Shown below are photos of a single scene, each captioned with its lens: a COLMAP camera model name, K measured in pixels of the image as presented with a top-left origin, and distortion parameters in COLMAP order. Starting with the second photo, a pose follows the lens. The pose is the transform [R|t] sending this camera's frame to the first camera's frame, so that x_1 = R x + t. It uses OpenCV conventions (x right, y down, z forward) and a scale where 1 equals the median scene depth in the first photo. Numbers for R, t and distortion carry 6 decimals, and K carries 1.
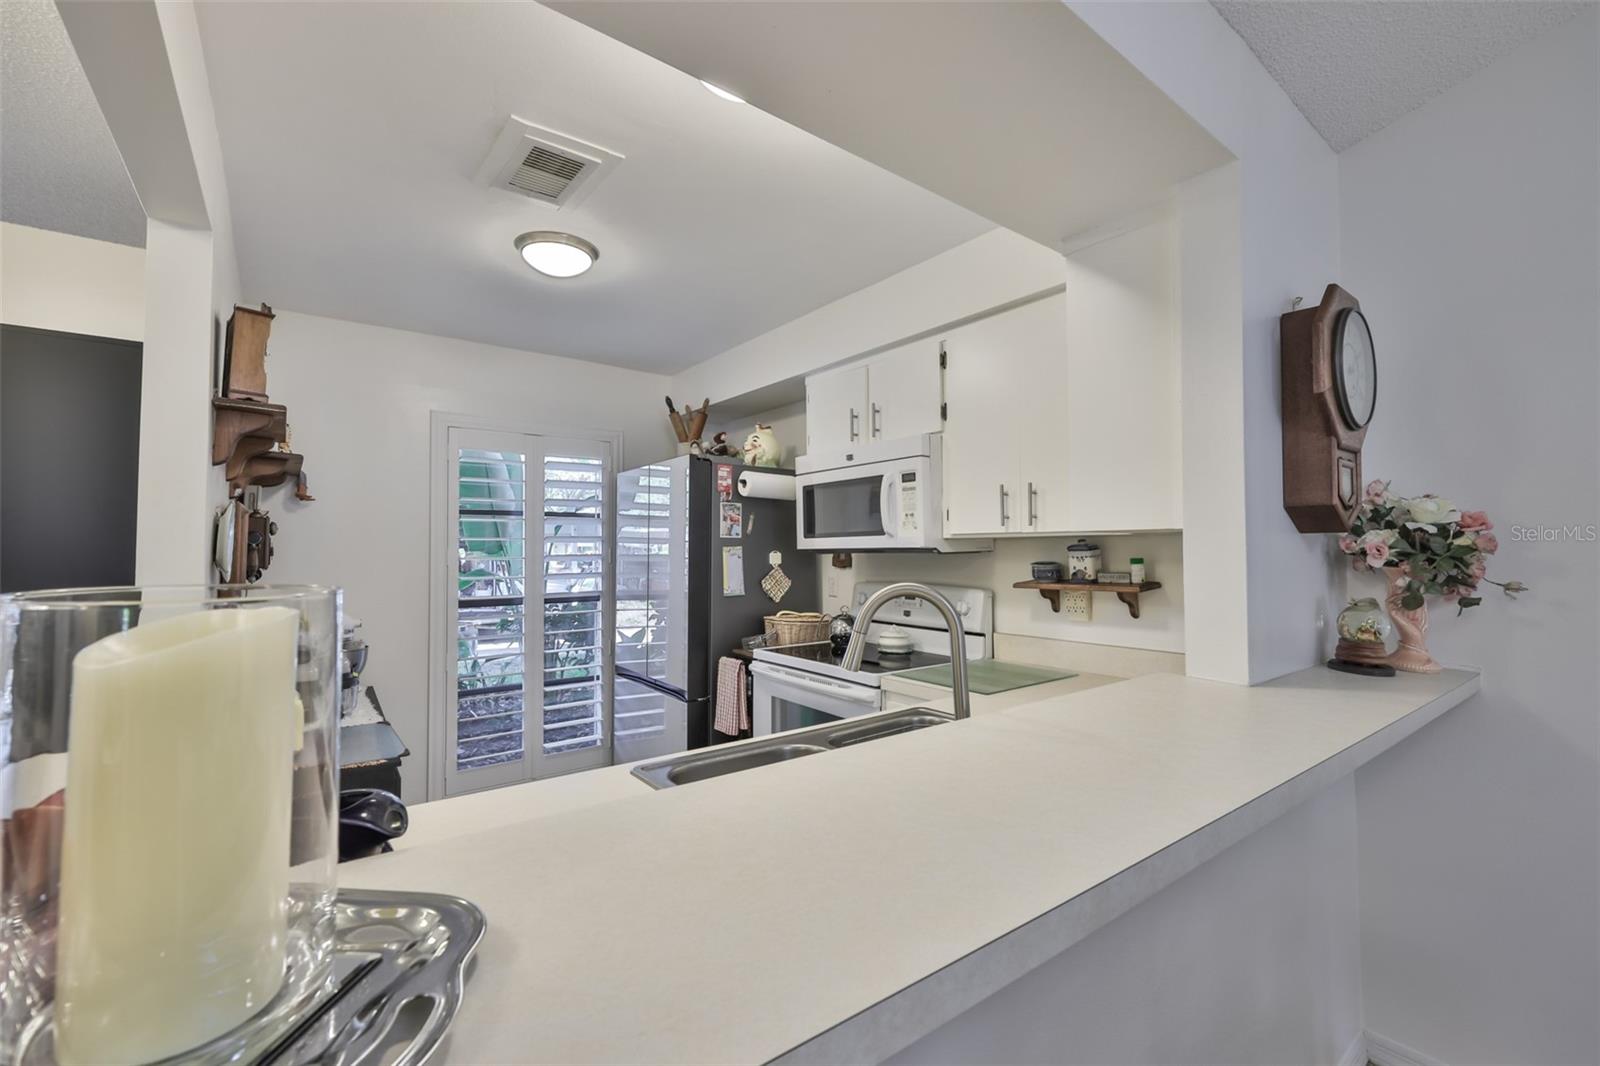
lens RADIAL K [[681.3, 0, 799.3], [0, 681.3, 529.3], [0, 0, 1]] dist [-0.000915, 0.000065]
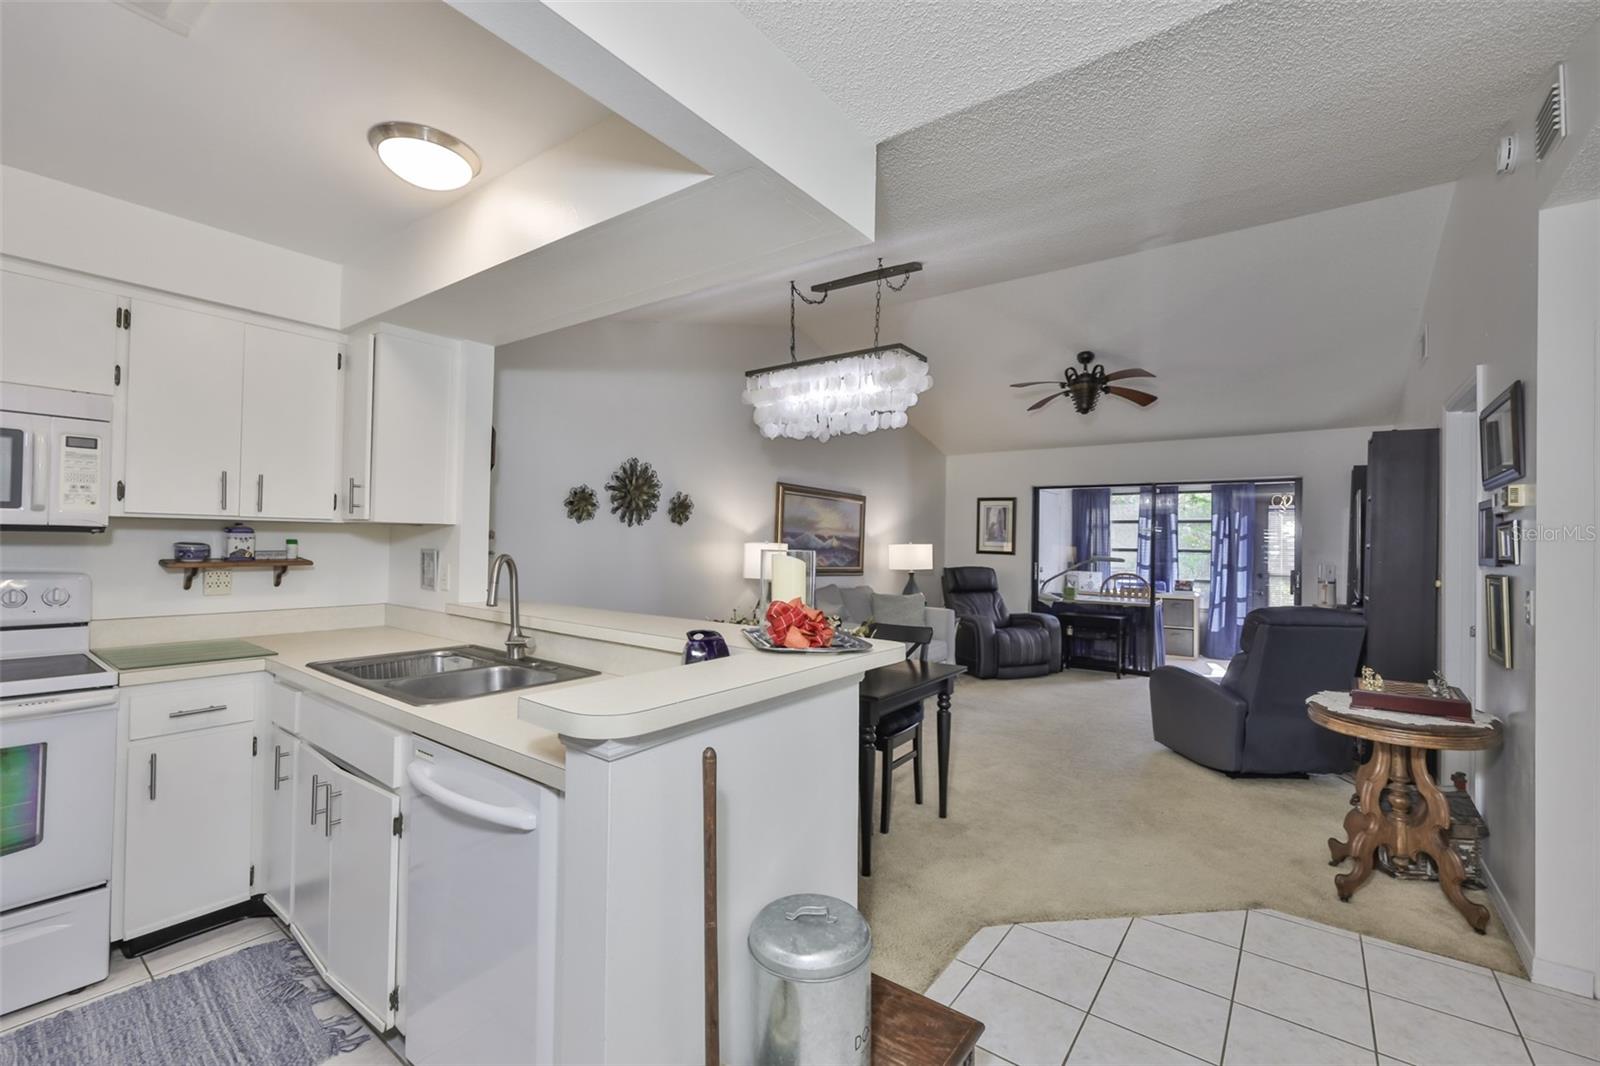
lens RADIAL K [[685.0, 0, 796.5], [0, 685.0, 531.1], [0, 0, 1]] dist [0.000483, 0.000628]
pose [[-0.276428, 0.015421, 0.960911, -0.846040], [-0.044650, 0.998585, -0.028870, 0.017276], [-0.959997, -0.050885, -0.275348, 0.359610]]
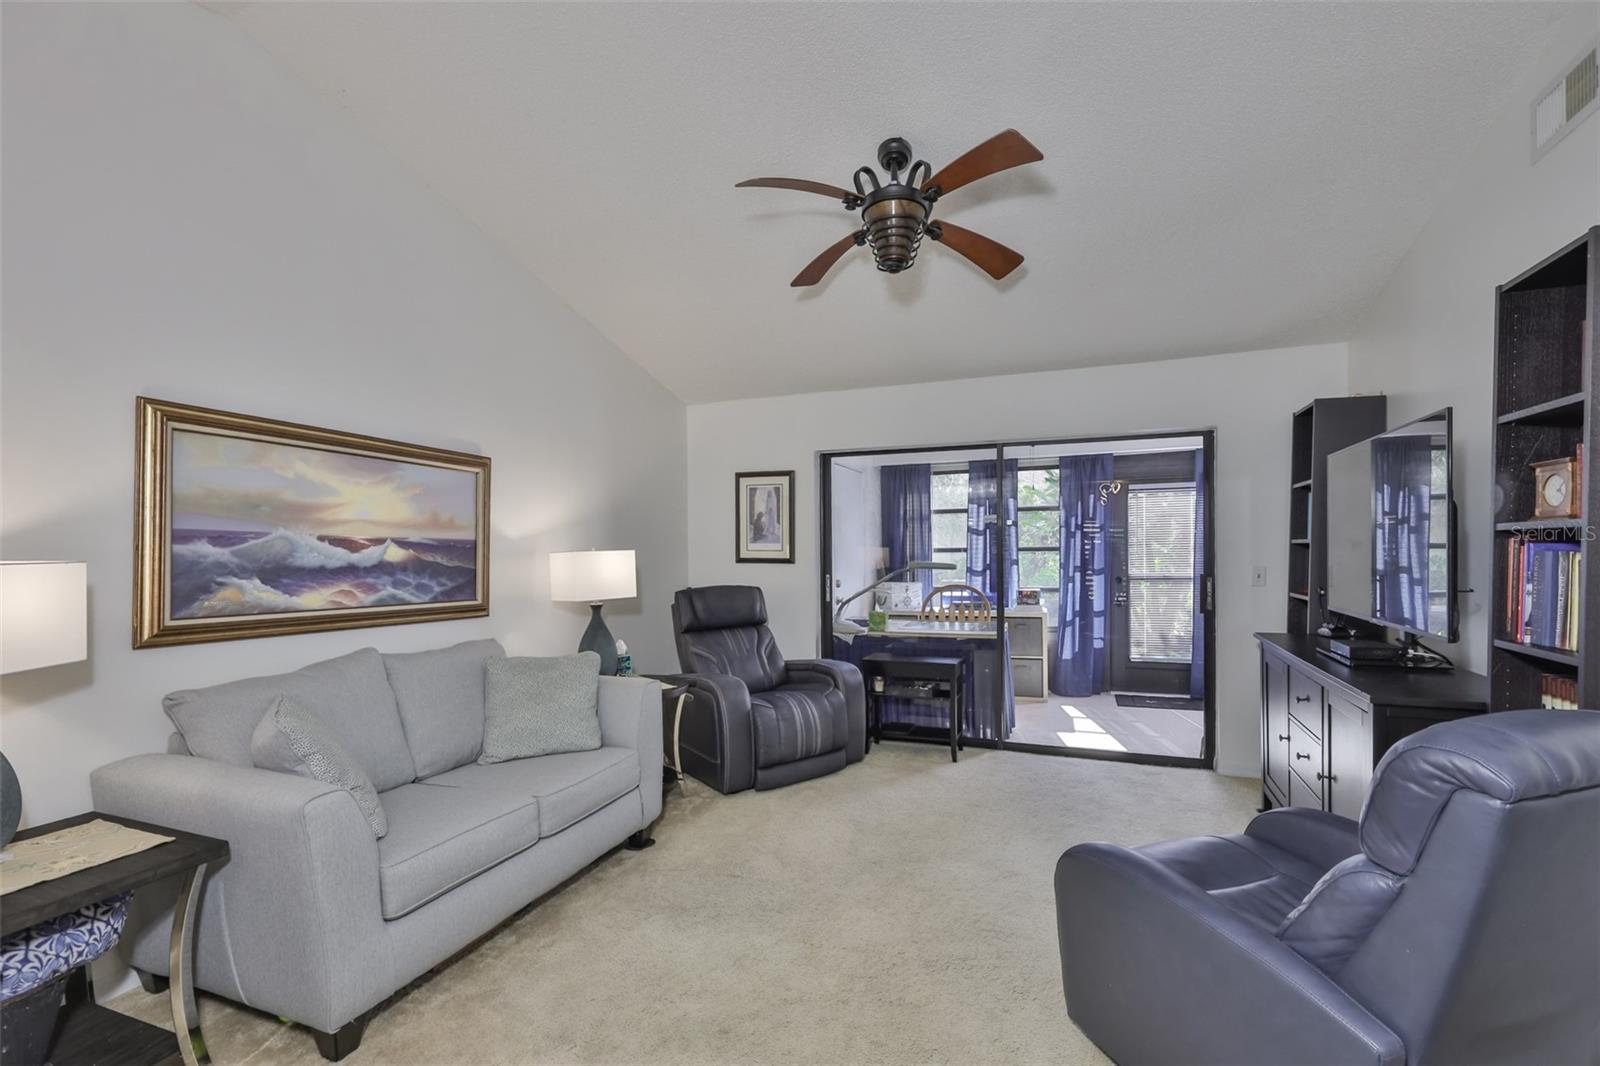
lens RADIAL K [[709.7, 0, 814.0], [0, 709.7, 554.0], [0, 0, 1]] dist [0.000339, 0.000116]
pose [[-0.531083, 0.004164, 0.847310, 0.076428], [-0.012175, 0.999847, -0.012545, -0.008802], [-0.847233, -0.016978, -0.530951, -0.381509]]
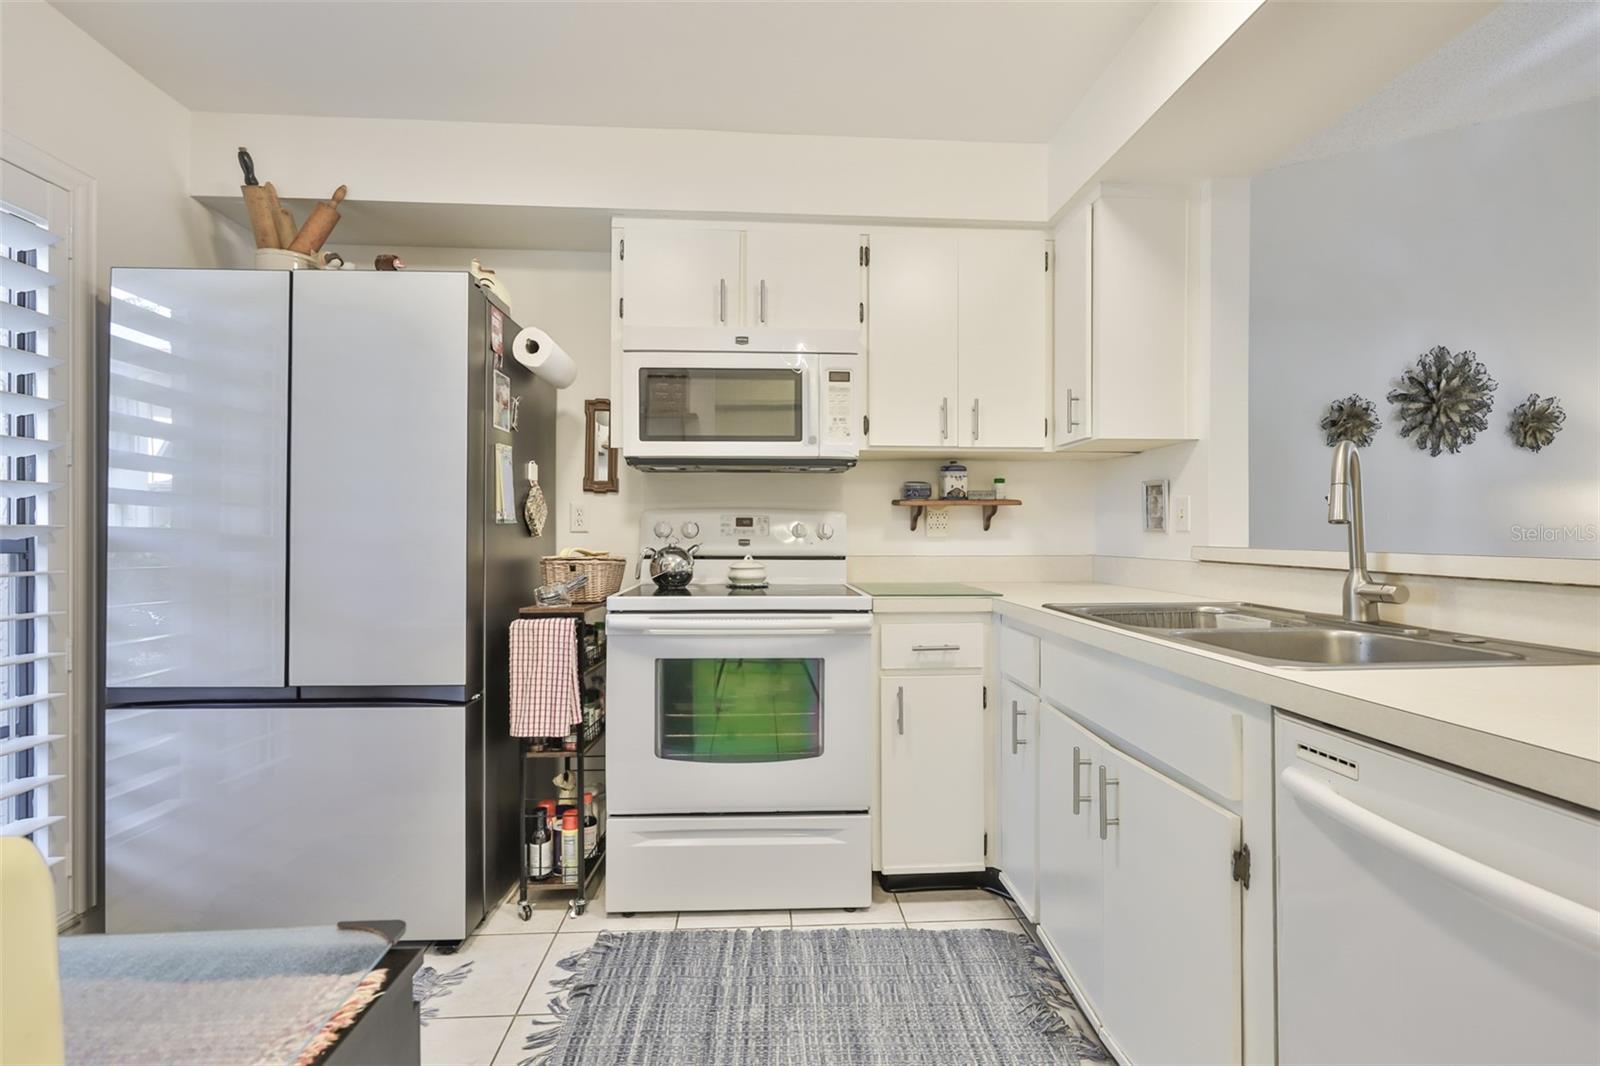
lens RADIAL K [[690.9, 0, 786.0], [0, 690.9, 533.3], [0, 0, 1]] dist [-0.001168, 0.000563]
pose [[0.552789, 0.004395, 0.833309, -0.580828], [-0.028411, 0.999504, 0.013576, 0.108378], [-0.832837, -0.031179, 0.552640, 0.530221]]
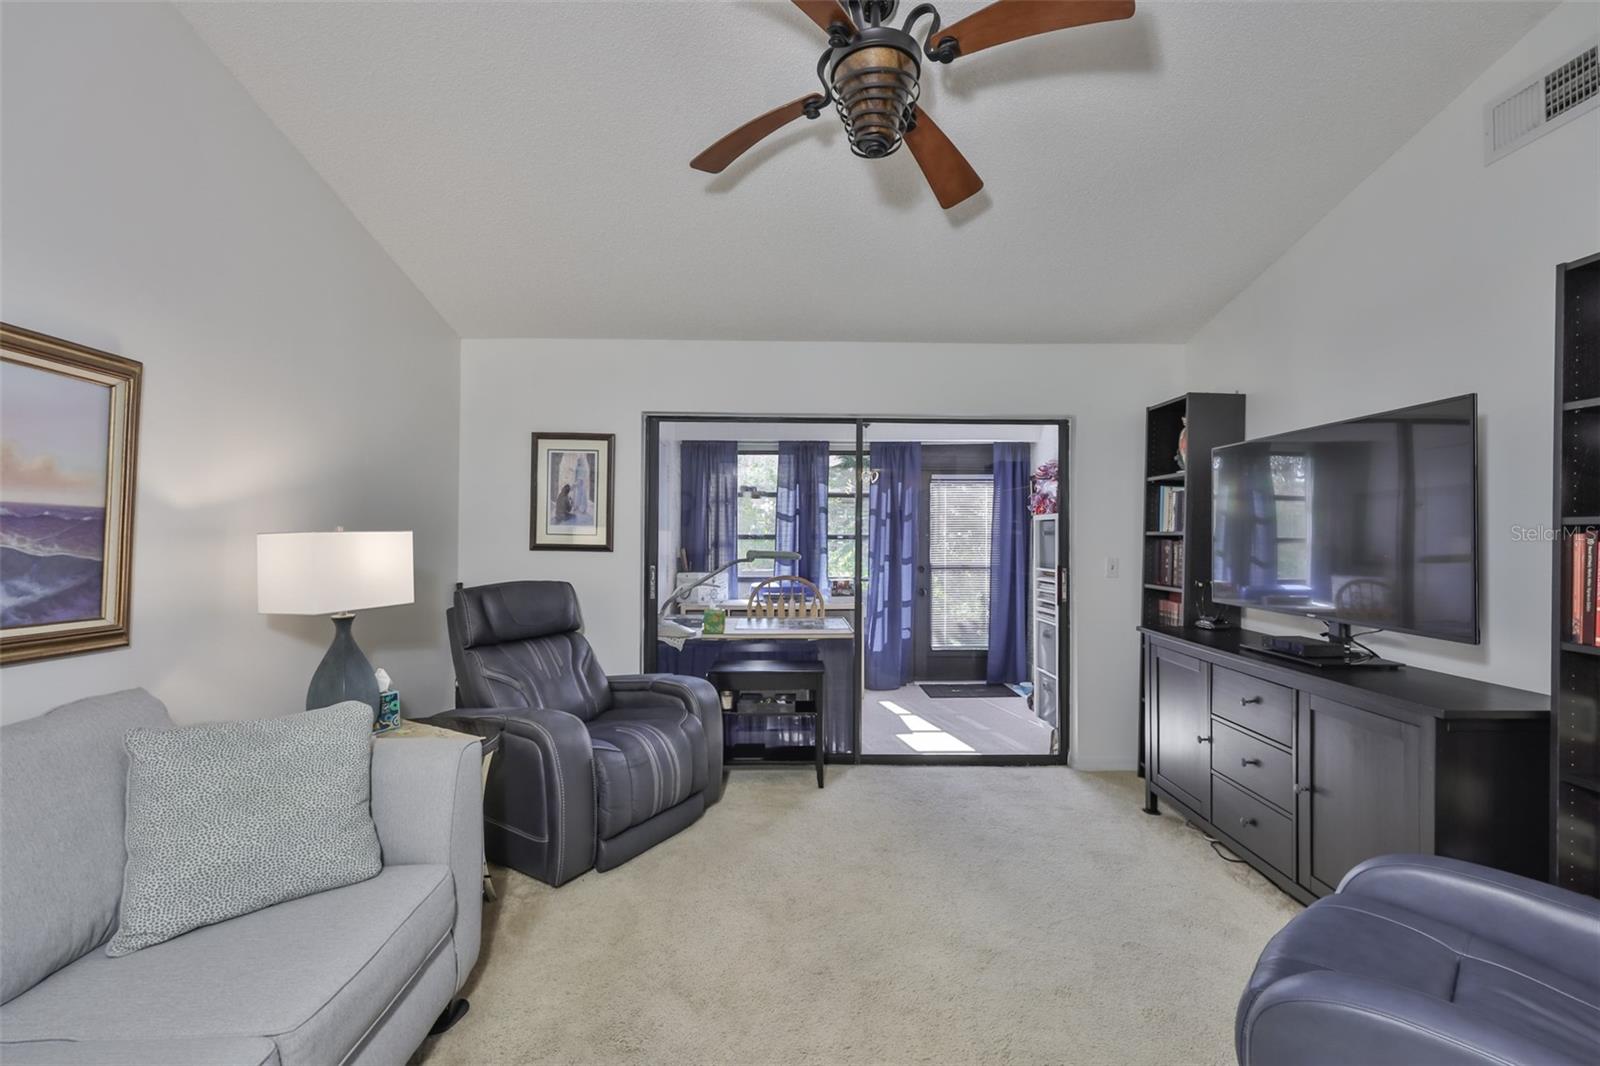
lens RADIAL K [[684.7, 0, 793.9], [0, 684.7, 527.2], [0, 0, 1]] dist [-0.000512, 0.000056]
pose [[-0.805415, 0.007299, 0.592666, 0.532569], [-0.018327, 0.999139, -0.037210, -0.011104], [-0.592428, -0.040831, -0.804588, -0.404804]]
